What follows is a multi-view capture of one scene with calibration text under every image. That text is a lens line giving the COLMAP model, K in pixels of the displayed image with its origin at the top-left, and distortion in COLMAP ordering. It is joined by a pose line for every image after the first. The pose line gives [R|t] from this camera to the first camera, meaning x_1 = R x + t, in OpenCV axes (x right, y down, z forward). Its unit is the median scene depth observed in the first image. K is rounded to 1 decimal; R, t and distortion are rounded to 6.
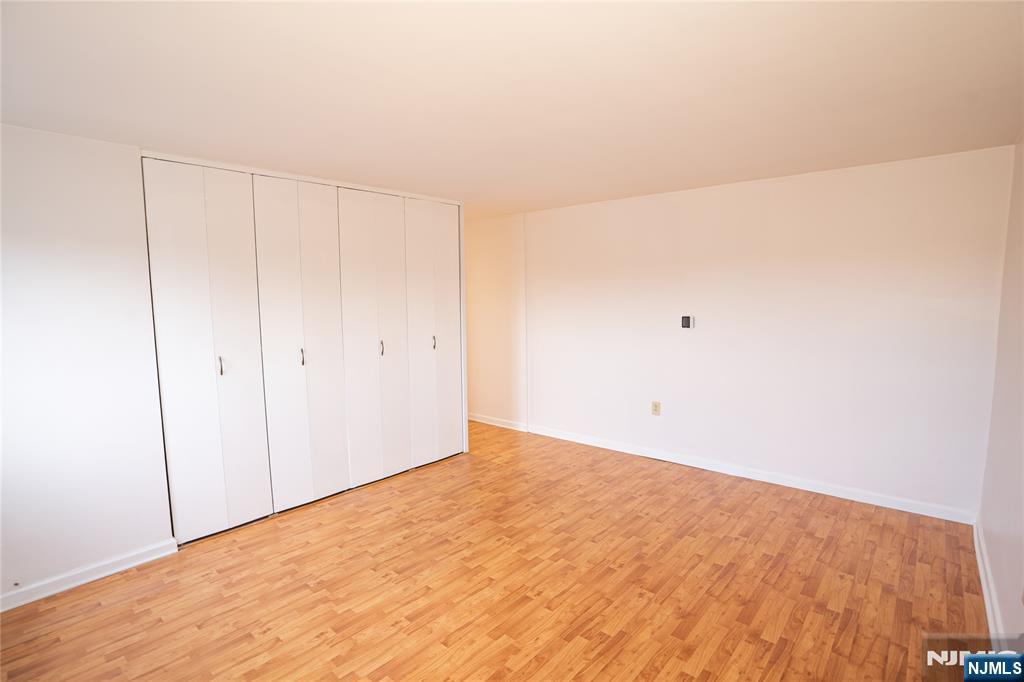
lens RADIAL K [[488.7, 0, 510.4], [0, 488.7, 350.7], [0, 0, 1]] dist [-0.075982, 0.034207]
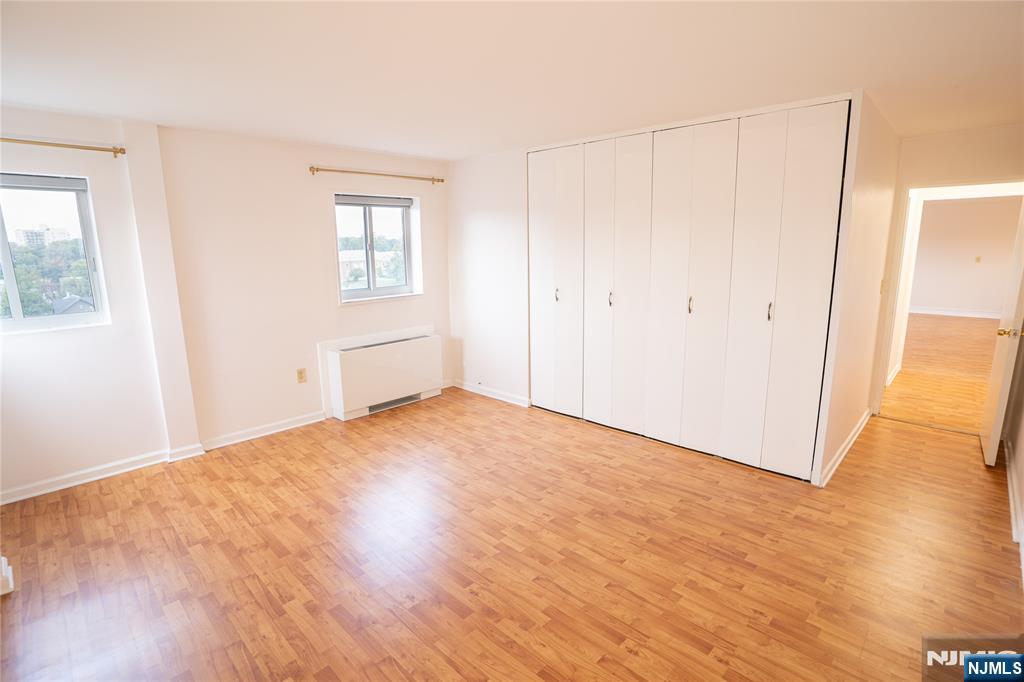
lens RADIAL K [[501.3, 0, 512.0], [0, 501.3, 341.0], [0, 0, 1]] dist [-0.078101, 0.034592]
pose [[-0.036845, 0.202818, -0.978523, 0.795755], [-0.101739, 0.973339, 0.205575, -0.112483], [0.994129, 0.107128, -0.015228, 0.870864]]
